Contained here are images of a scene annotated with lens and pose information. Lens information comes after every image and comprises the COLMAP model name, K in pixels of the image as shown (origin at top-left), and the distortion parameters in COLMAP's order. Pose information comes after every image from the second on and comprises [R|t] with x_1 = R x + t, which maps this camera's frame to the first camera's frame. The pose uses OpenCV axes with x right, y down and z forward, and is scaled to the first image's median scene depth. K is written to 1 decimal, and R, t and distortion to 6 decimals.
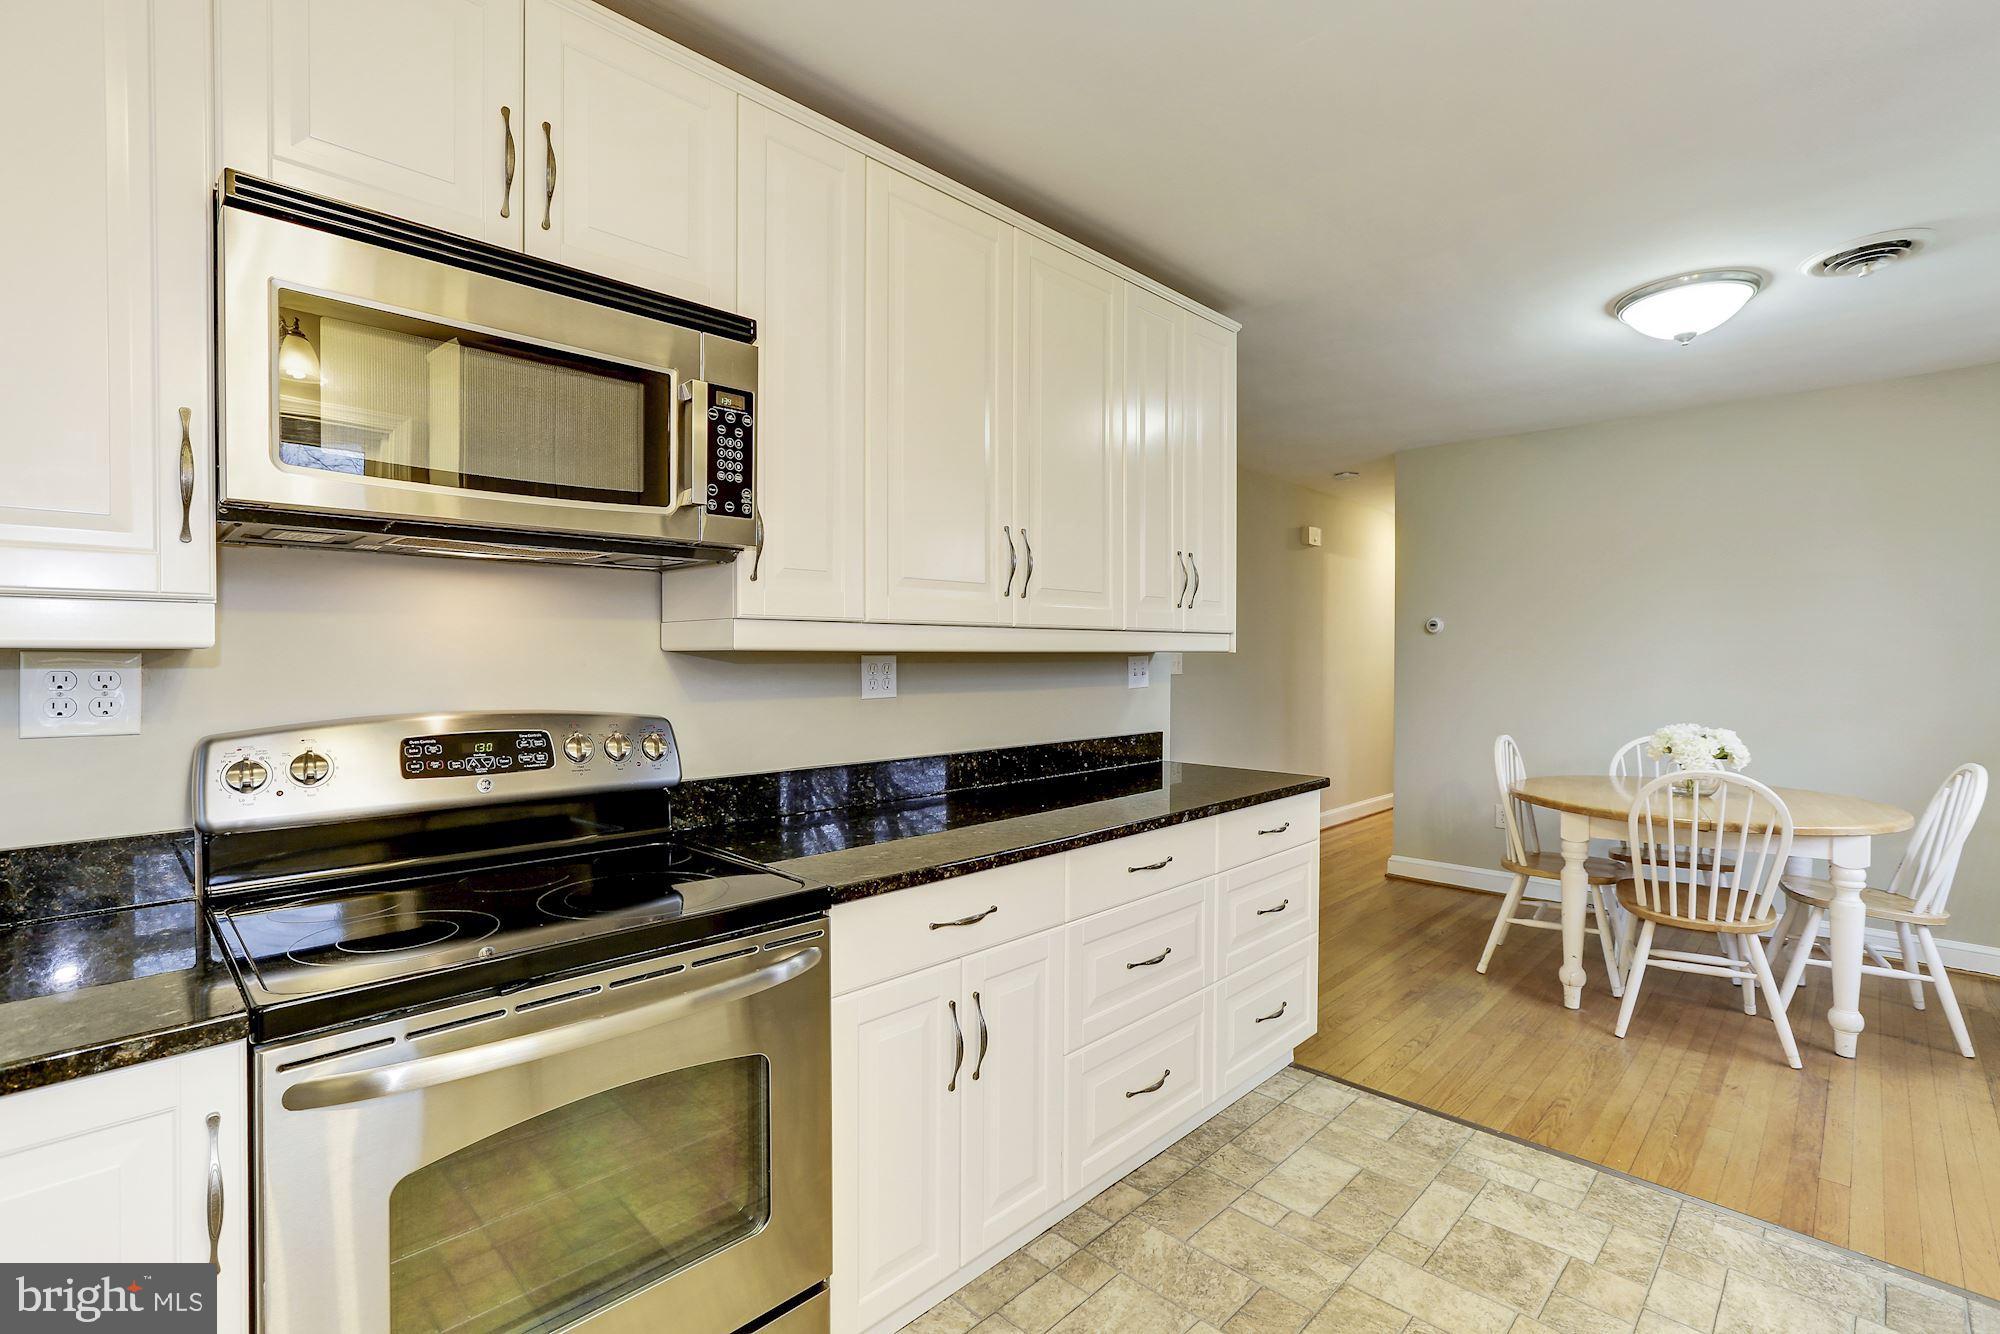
lens RADIAL K [[909.8, 0, 1005.5], [0, 909.8, 659.4], [0, 0, 1]] dist [-0.041087, 0.021257]
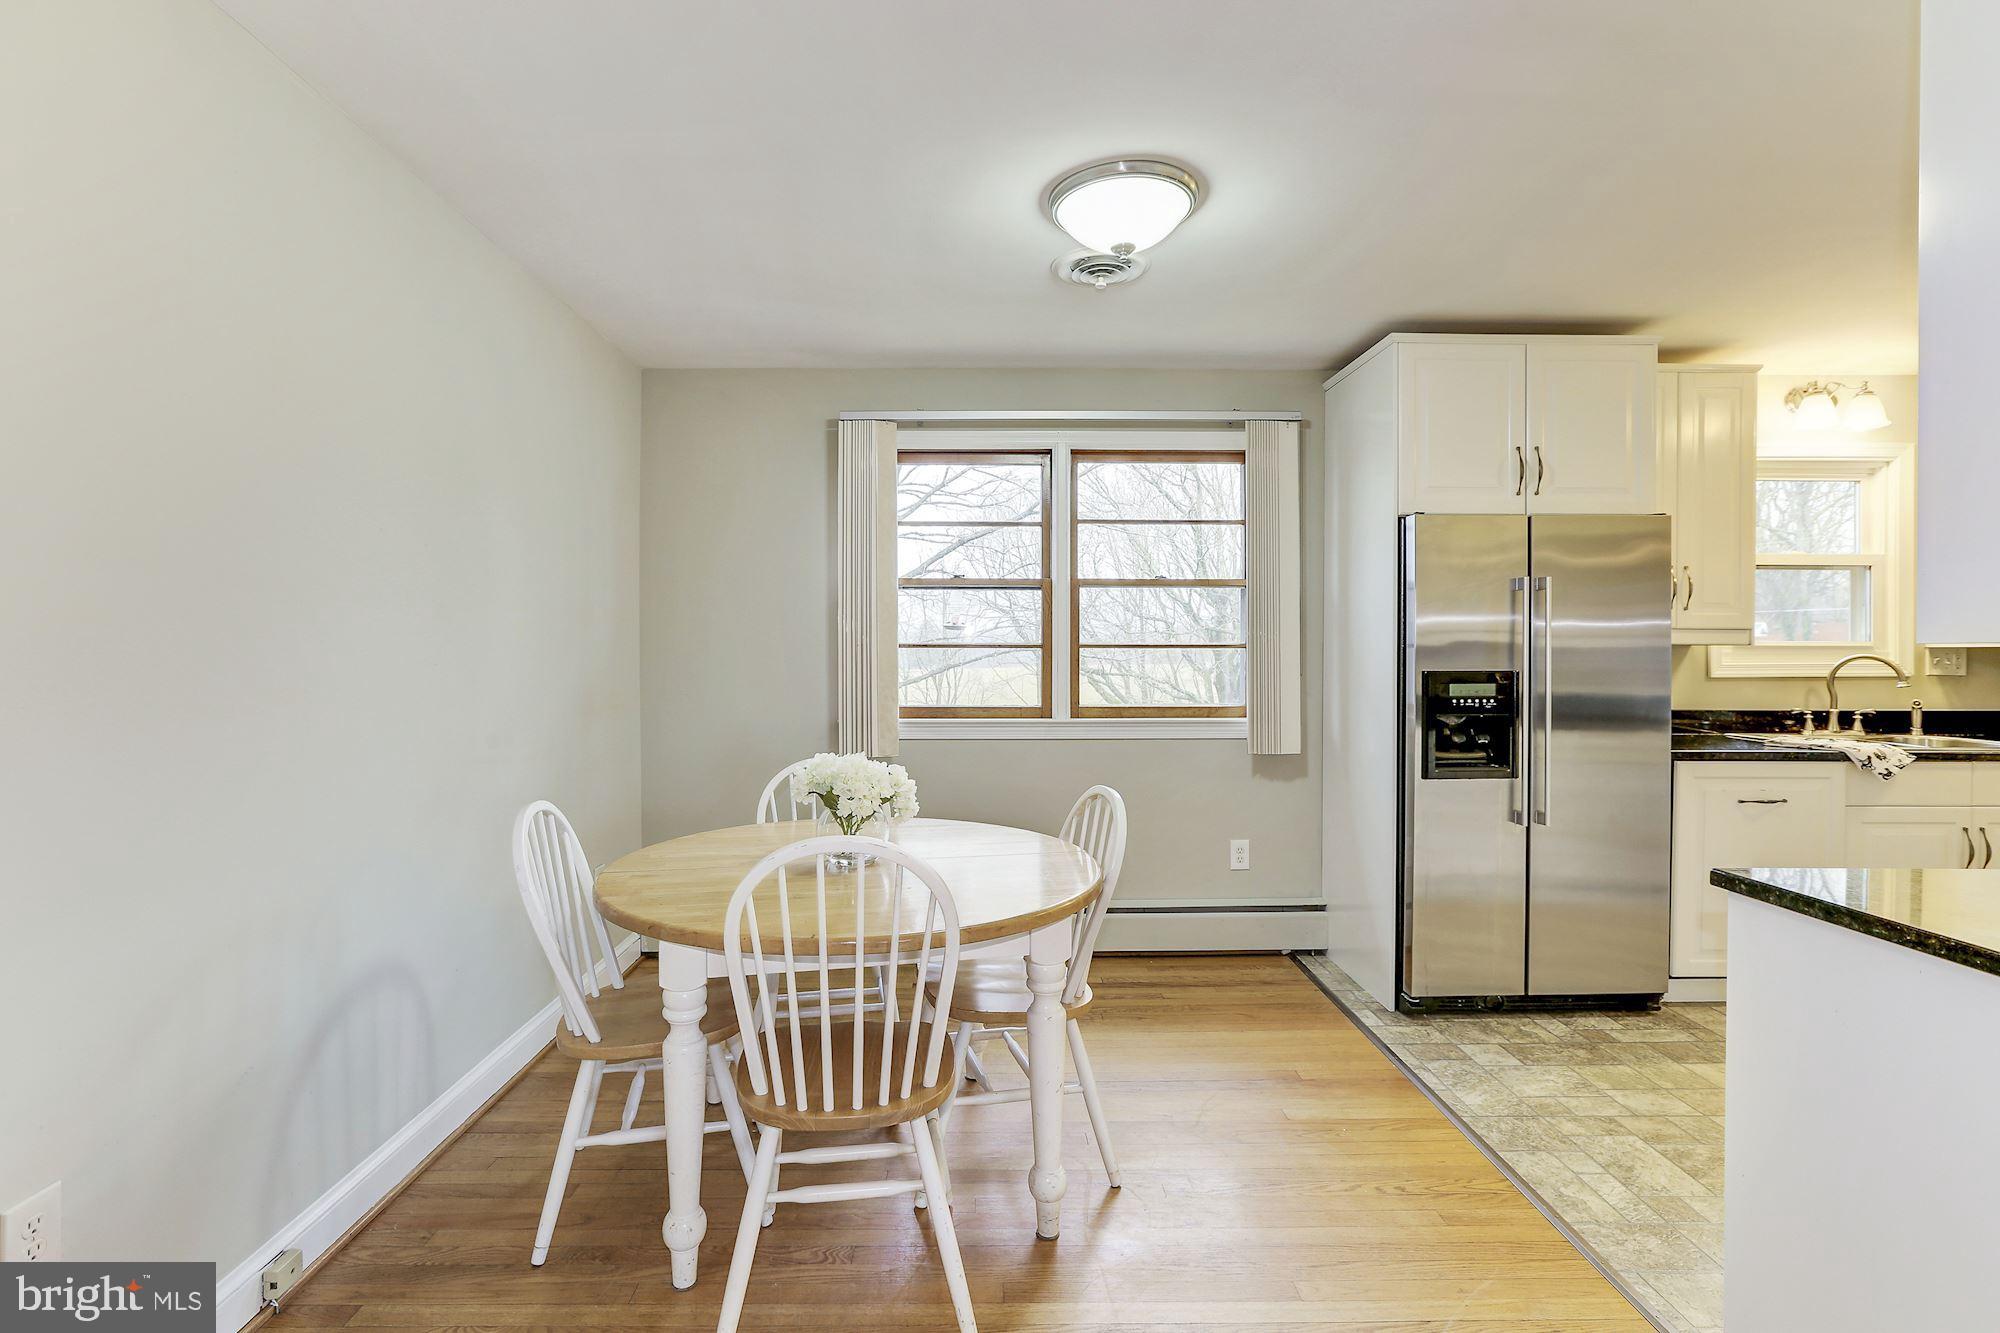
lens RADIAL K [[909.8, 0, 1005.5], [0, 909.8, 658.9], [0, 0, 1]] dist [-0.041087, 0.021257]
pose [[-0.707567, -0.007294, 0.706608, 0.295539], [0.000239, 0.999944, 0.010562, -0.000451], [-0.706646, 0.007642, -0.707526, 1.822780]]
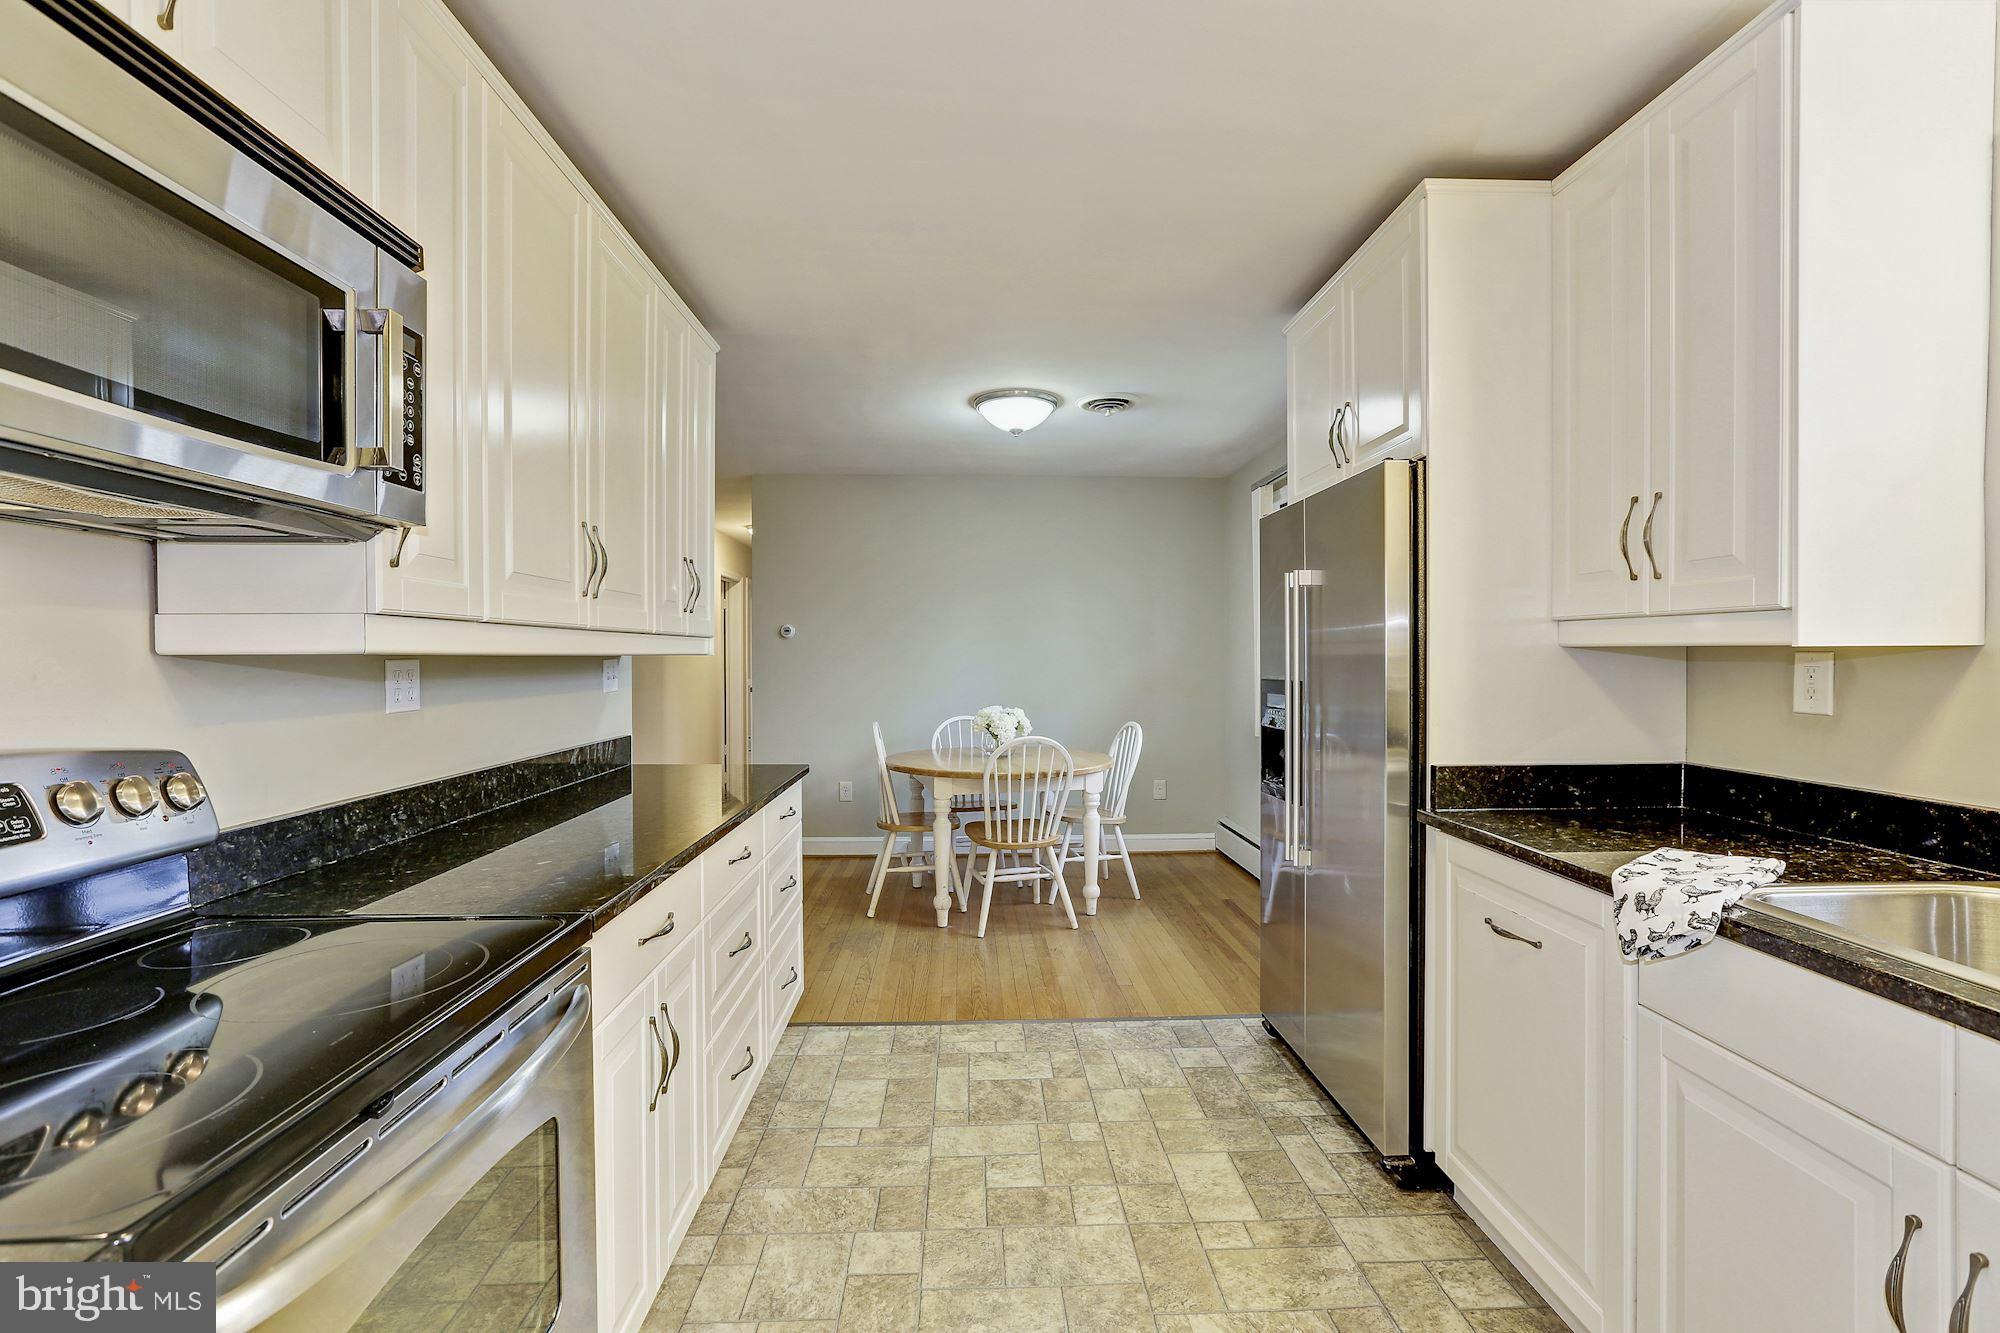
lens RADIAL K [[897.0, 0, 1000.0], [0, 897.0, 666.5], [0, 0, 1]] dist [-0.002751, 0.000545]
pose [[0.688440, -0.010525, 0.725217, -0.327402], [0.006912, 0.999945, 0.007950, -0.001000], [-0.725260, -0.000461, 0.688475, 0.045426]]
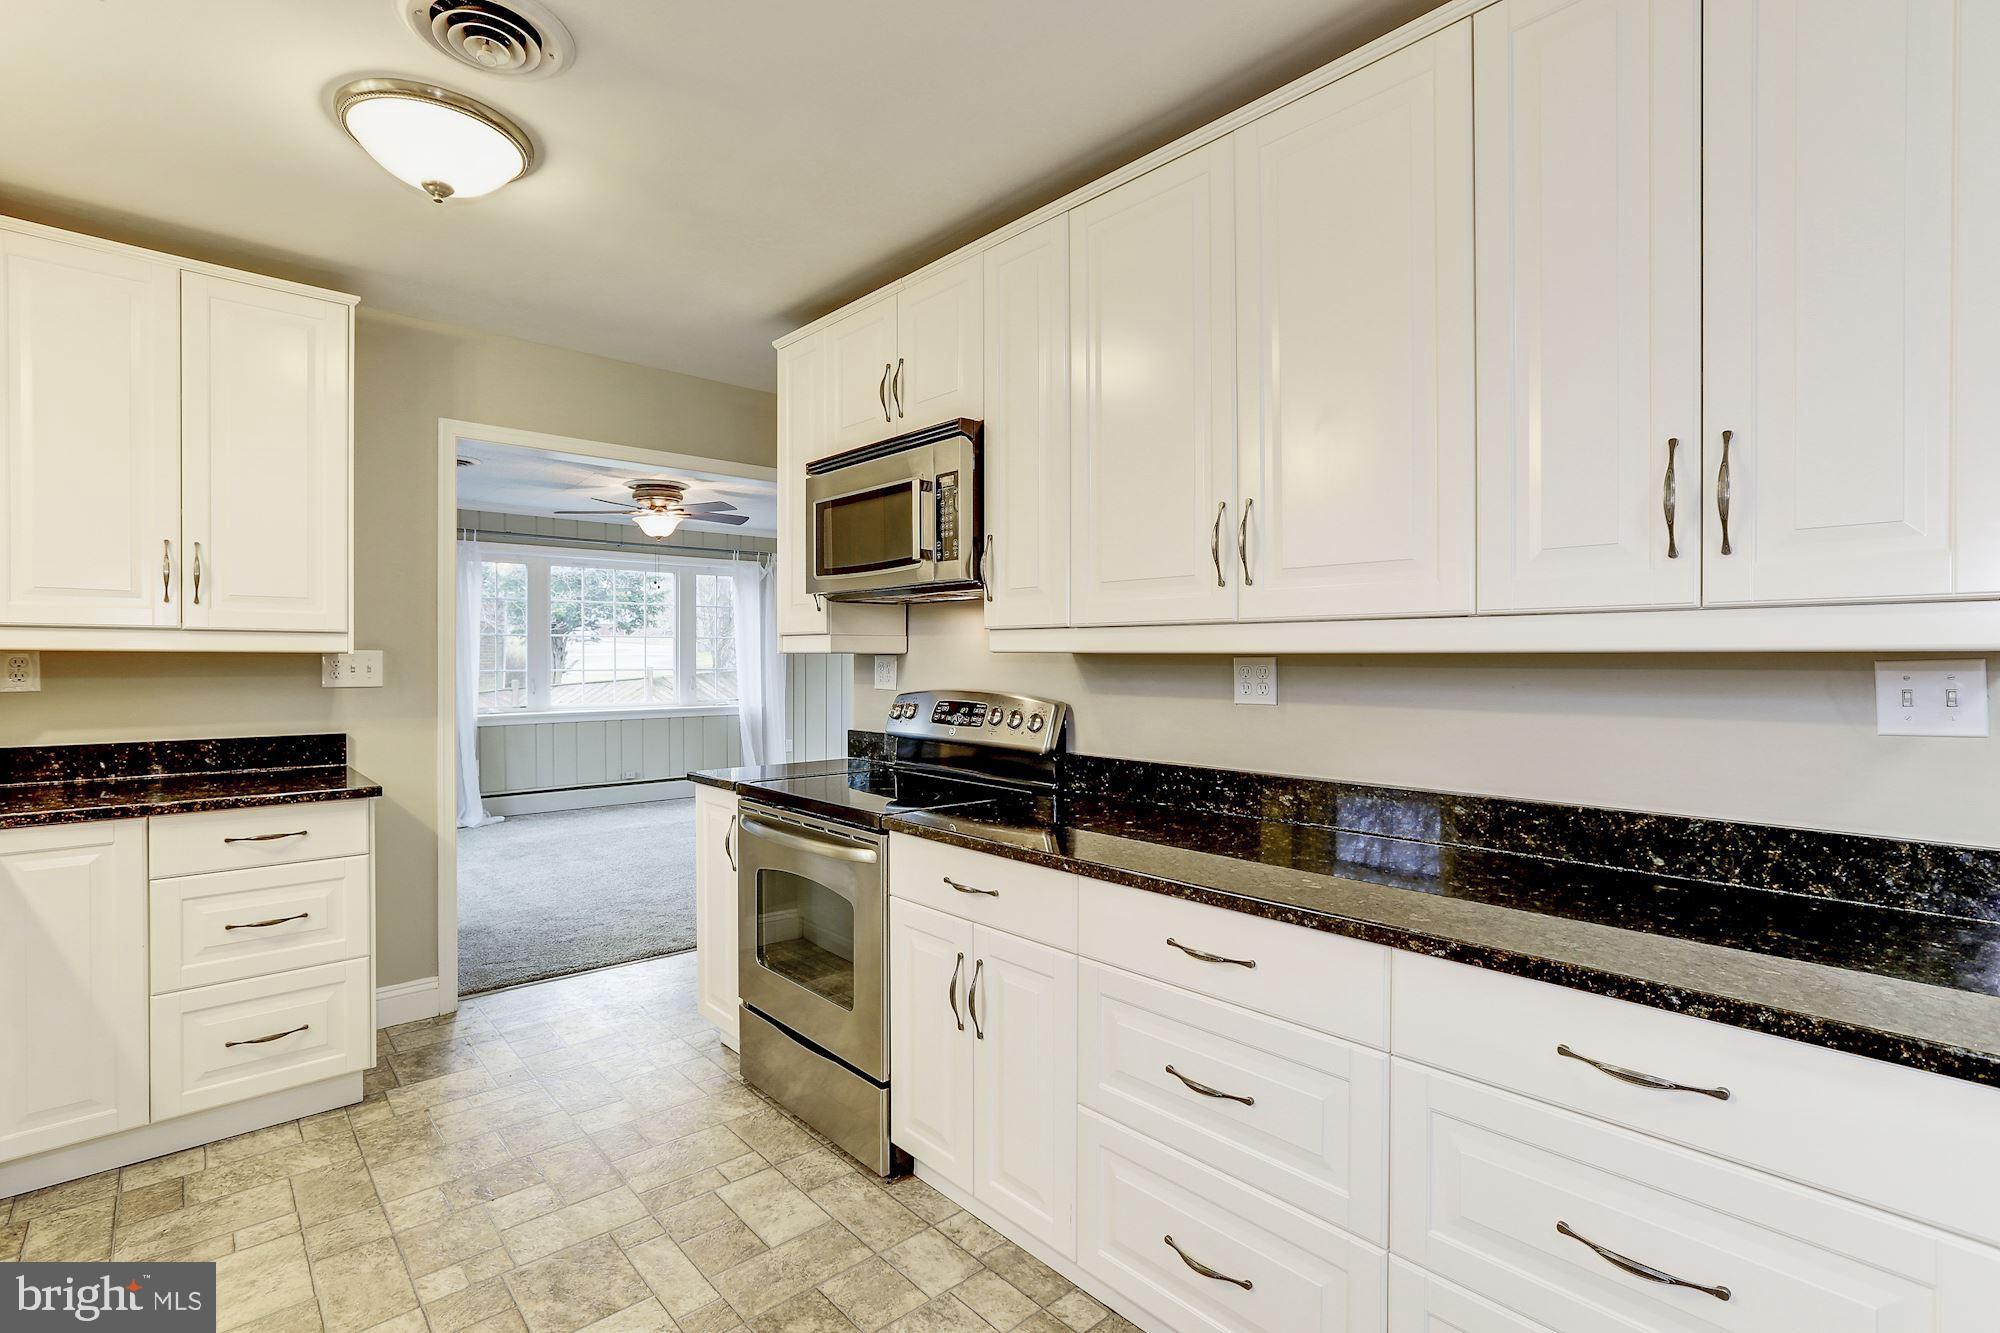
lens RADIAL K [[893.8, 0, 995.5], [0, 893.8, 660.0], [0, 0, 1]] dist [-0.047191, 0.020154]
pose [[-0.042095, 0.003933, -0.999106, 1.080485], [-0.007671, 0.999962, 0.004260, -0.005007], [0.999084, 0.007844, -0.042063, 1.092530]]
